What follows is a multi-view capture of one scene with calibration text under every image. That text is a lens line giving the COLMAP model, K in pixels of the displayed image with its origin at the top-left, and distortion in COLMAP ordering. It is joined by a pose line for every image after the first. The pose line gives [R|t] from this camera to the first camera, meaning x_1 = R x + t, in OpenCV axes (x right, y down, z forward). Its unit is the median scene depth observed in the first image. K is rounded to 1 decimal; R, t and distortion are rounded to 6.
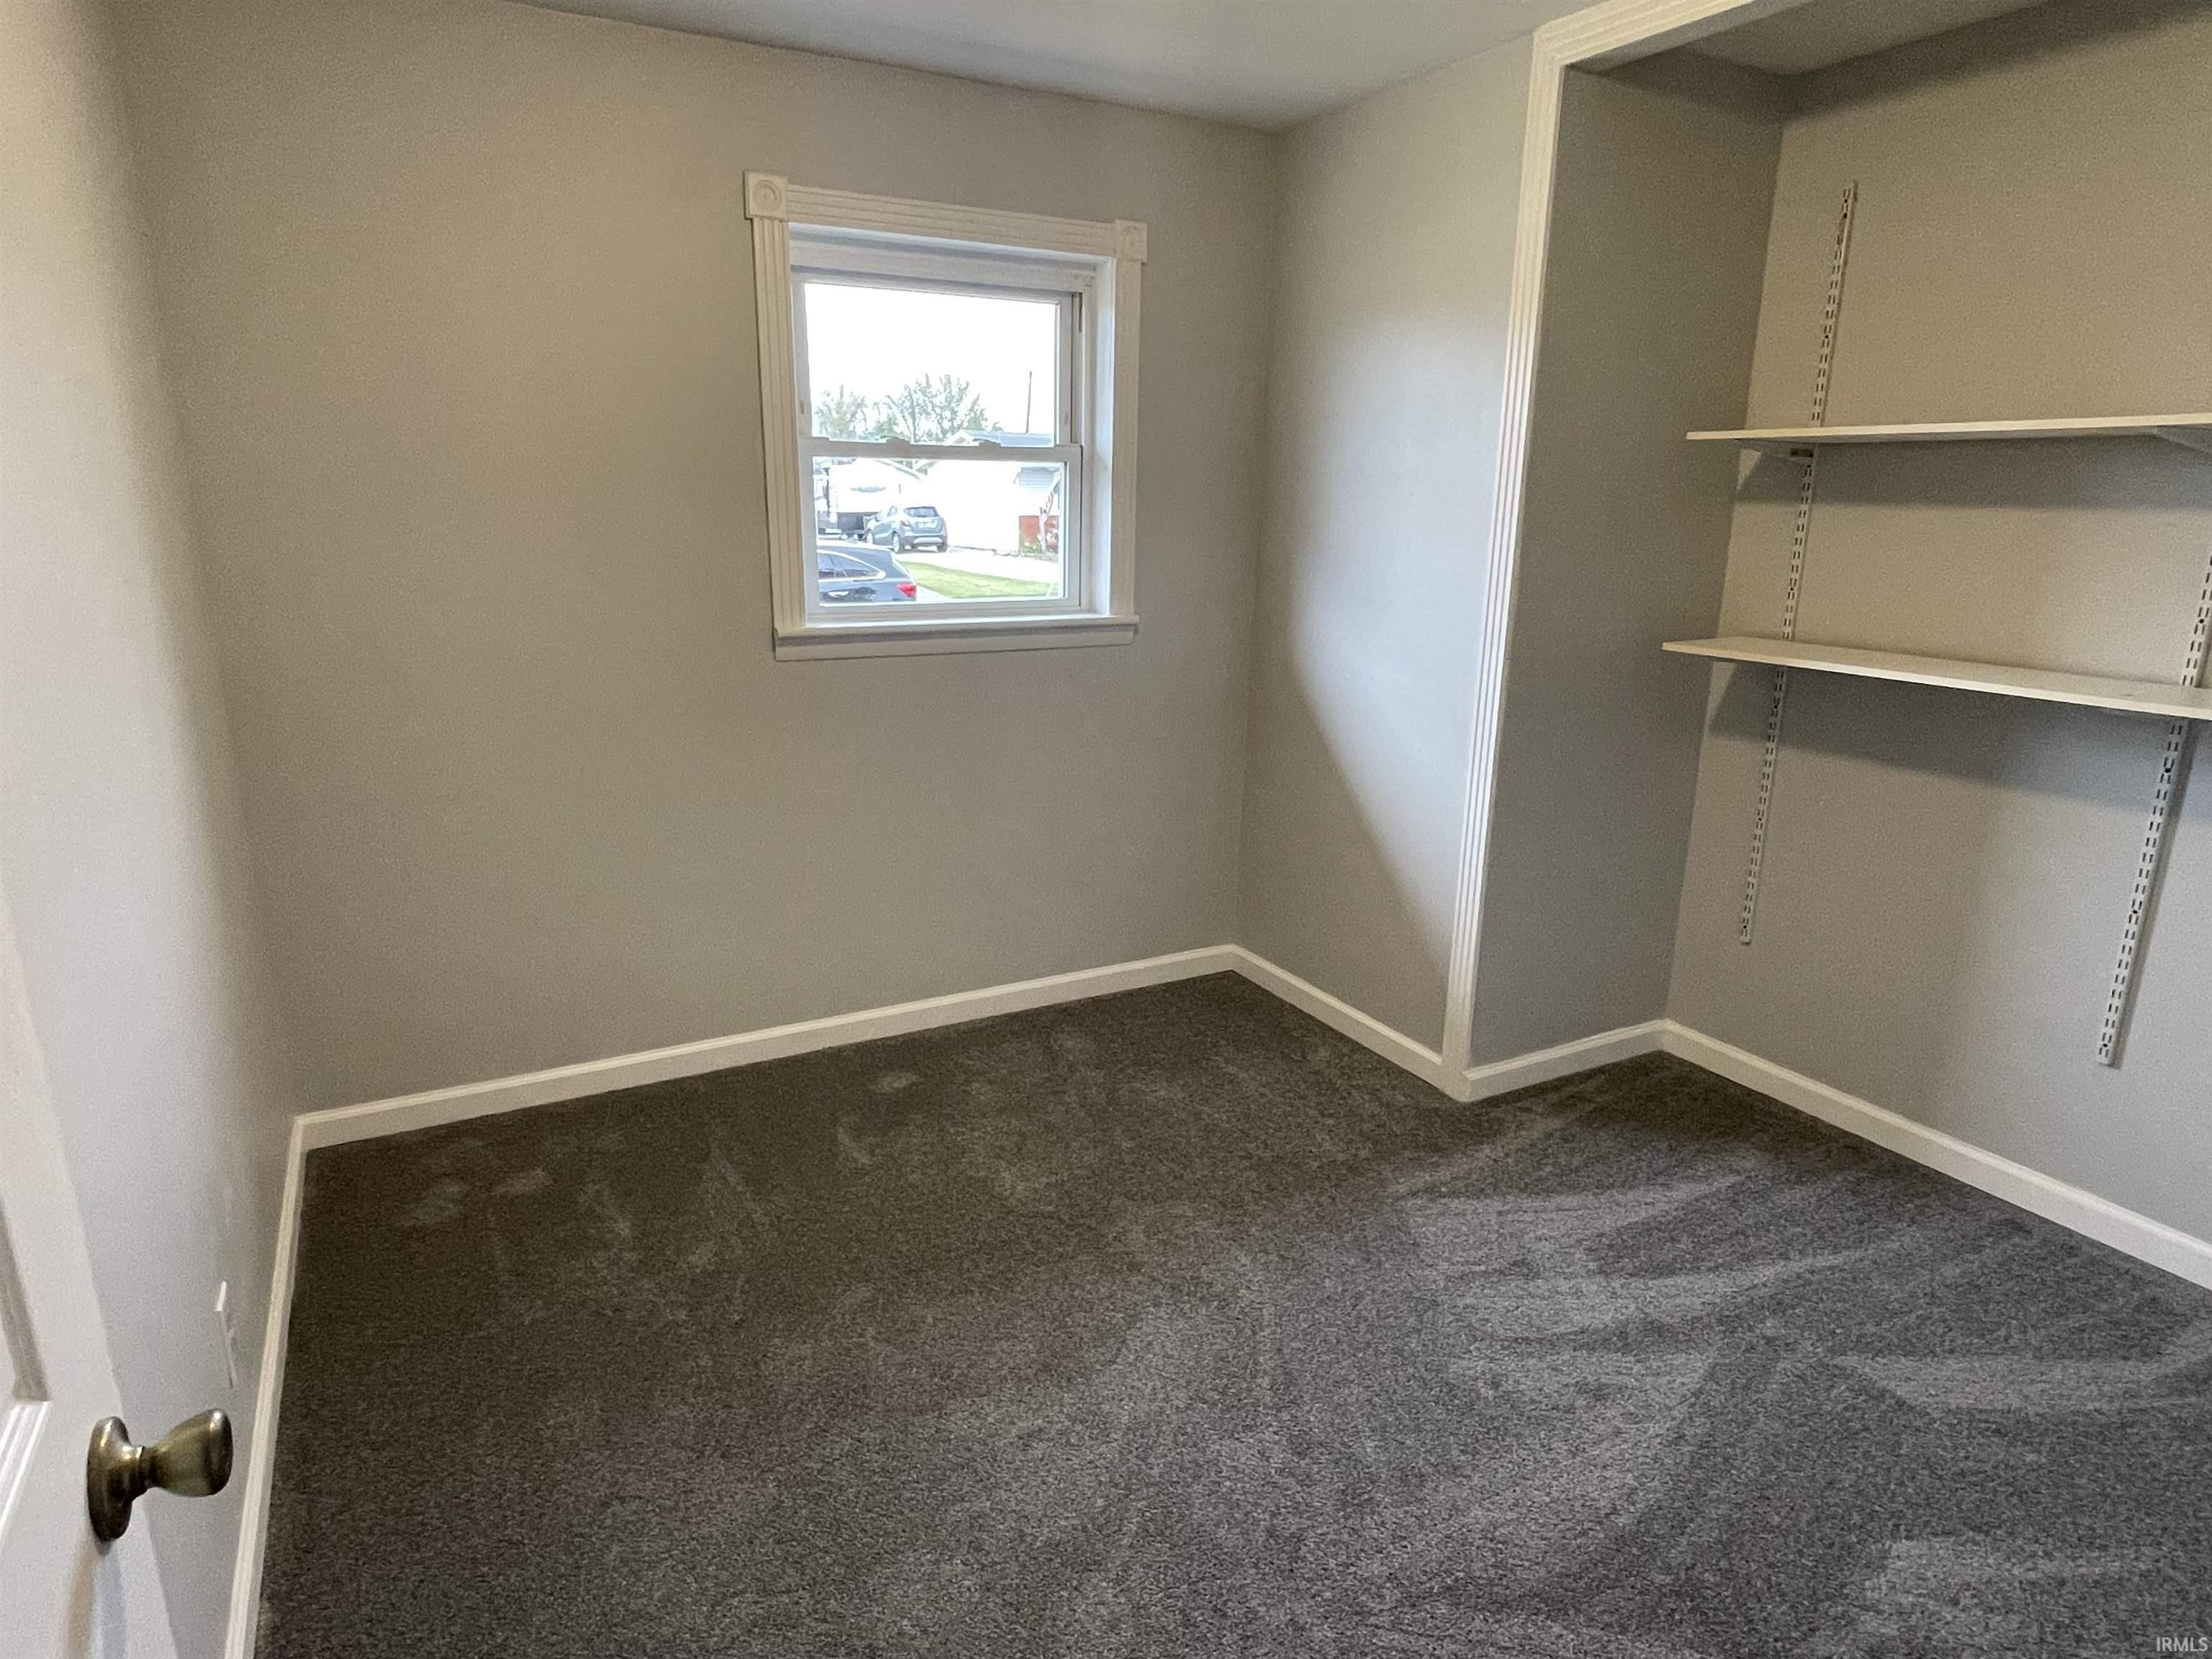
lens RADIAL K [[1268.3, 0, 1095.2], [0, 1268.3, 832.0], [0, 0, 1]] dist [0.004587, -0.008229]
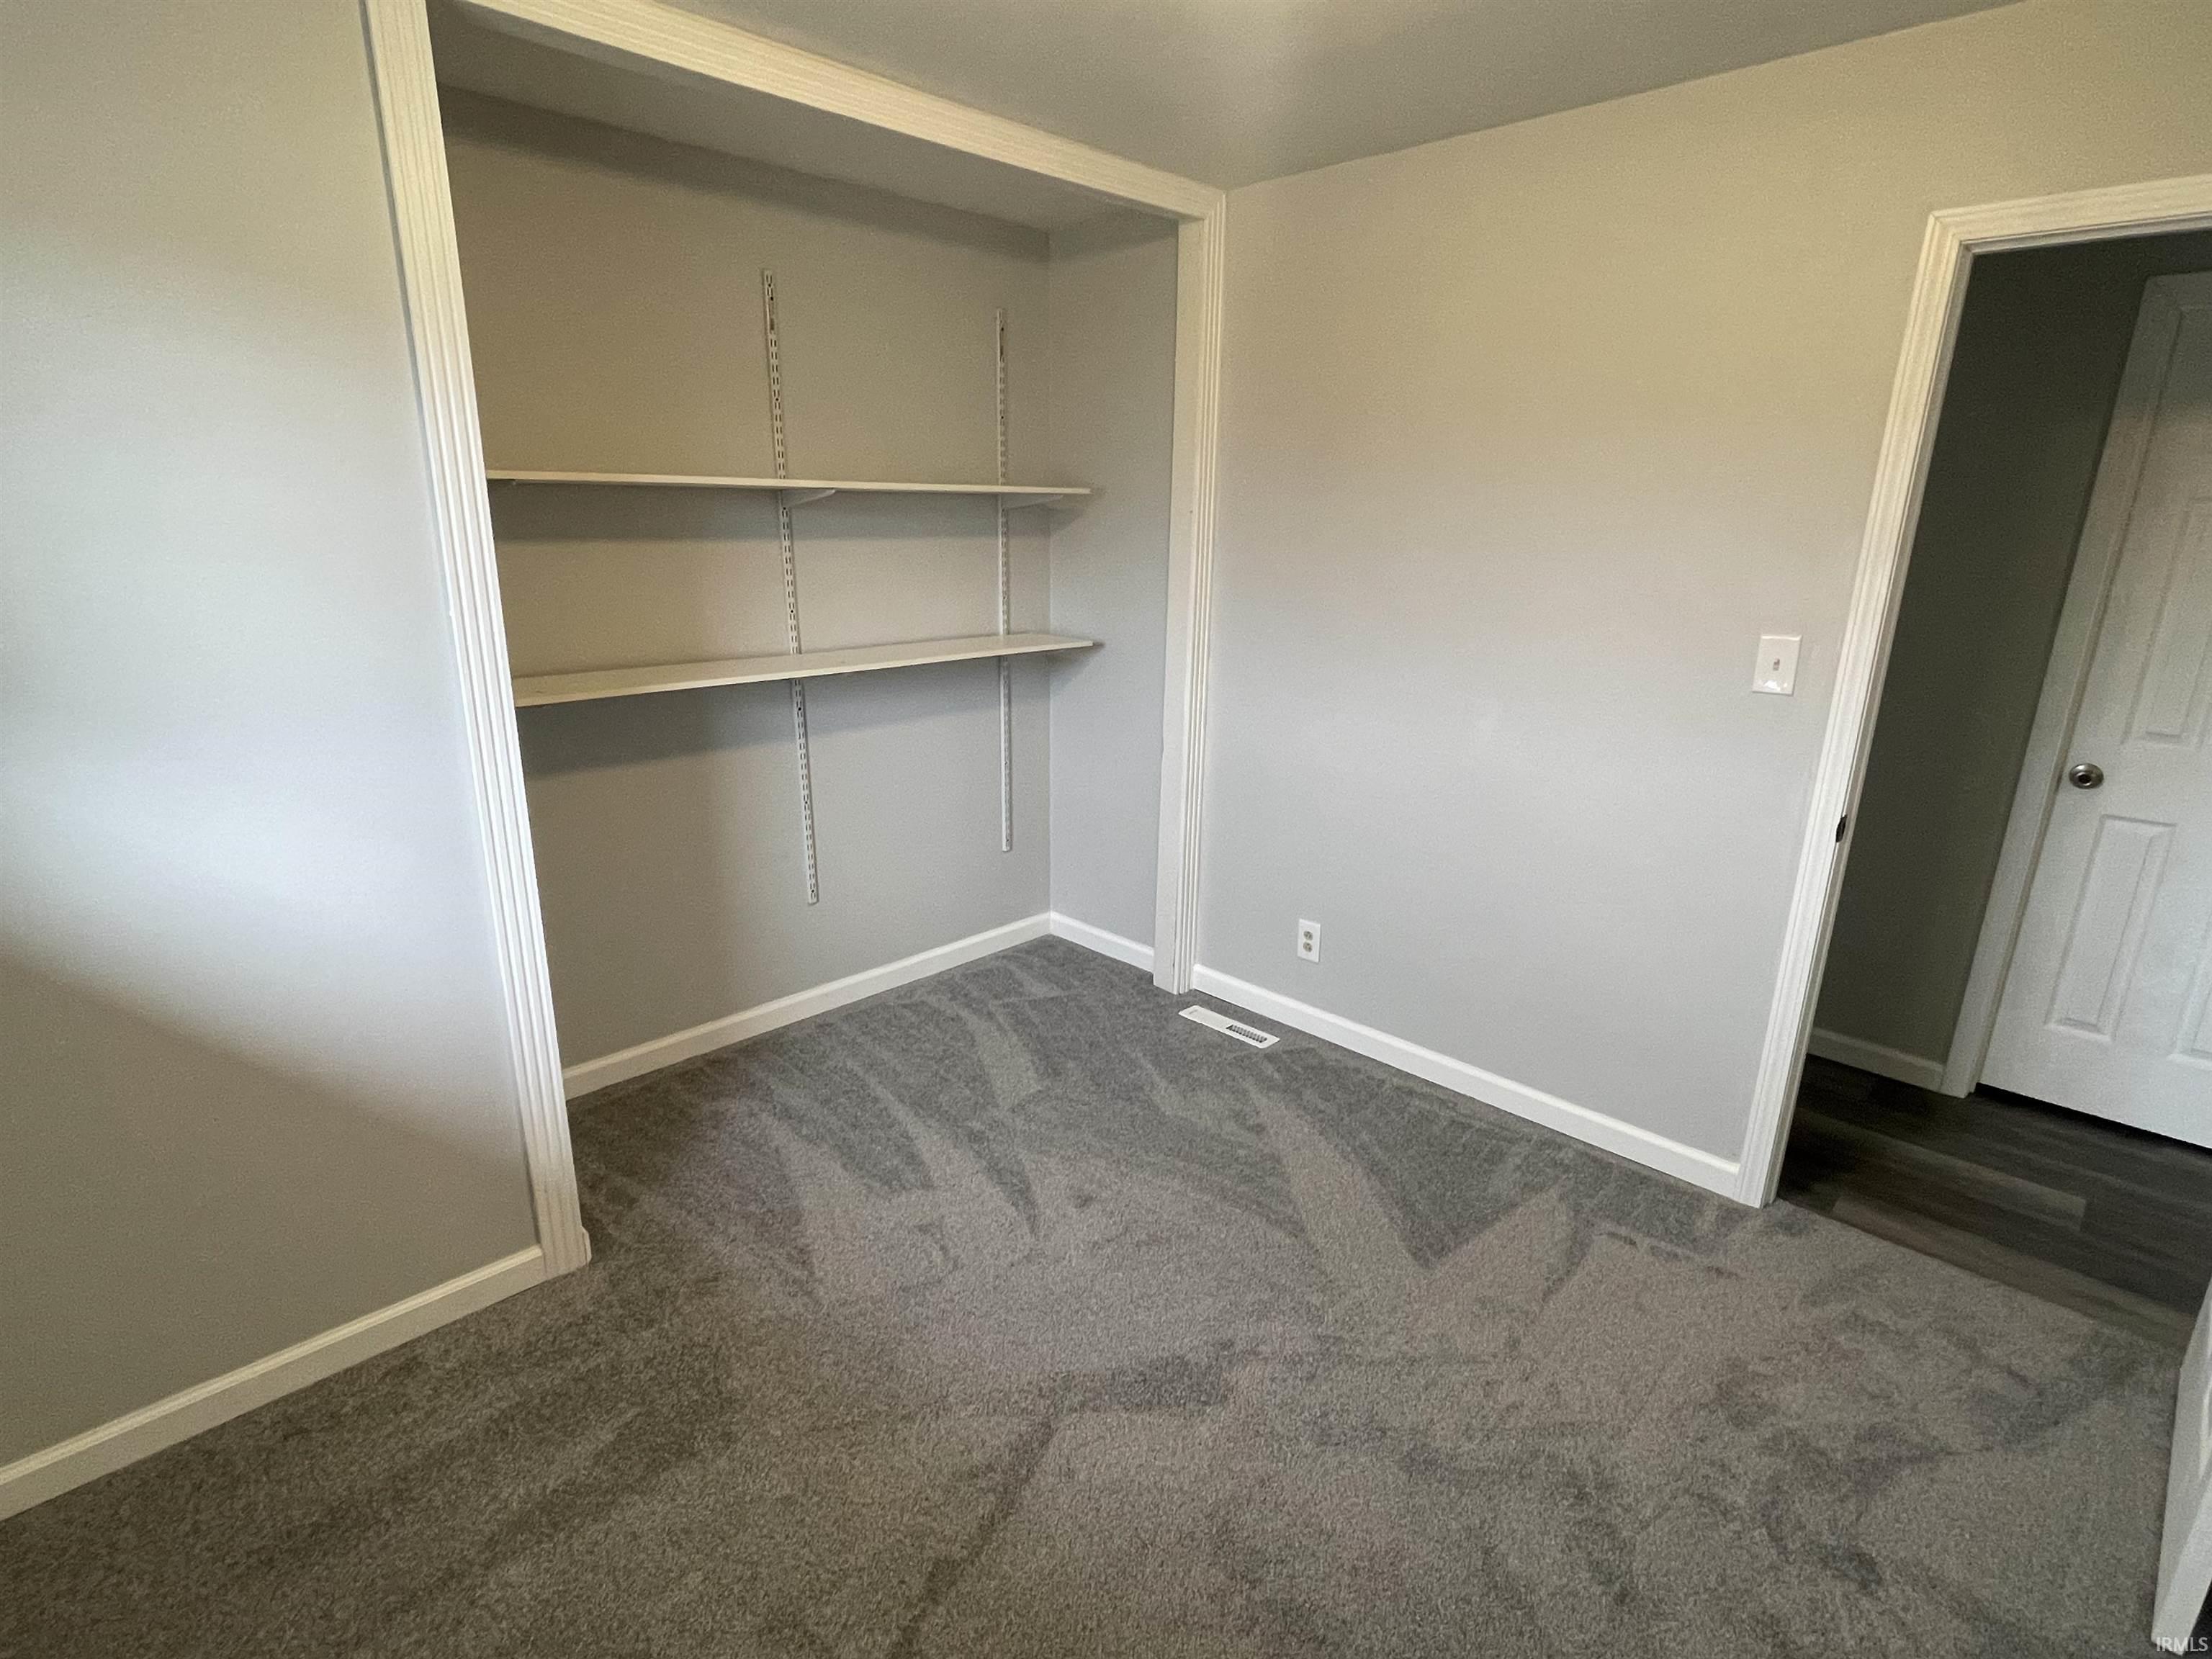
lens RADIAL K [[1088.3, 0, 1098.7], [0, 1088.3, 819.3], [0, 0, 1]] dist [-0.002657, 0.000367]
pose [[-0.278849, -0.264425, 0.923213, -0.488063], [0.240120, 0.911611, 0.333629, -0.266564], [-0.929831, 0.314714, -0.190708, 0.909746]]
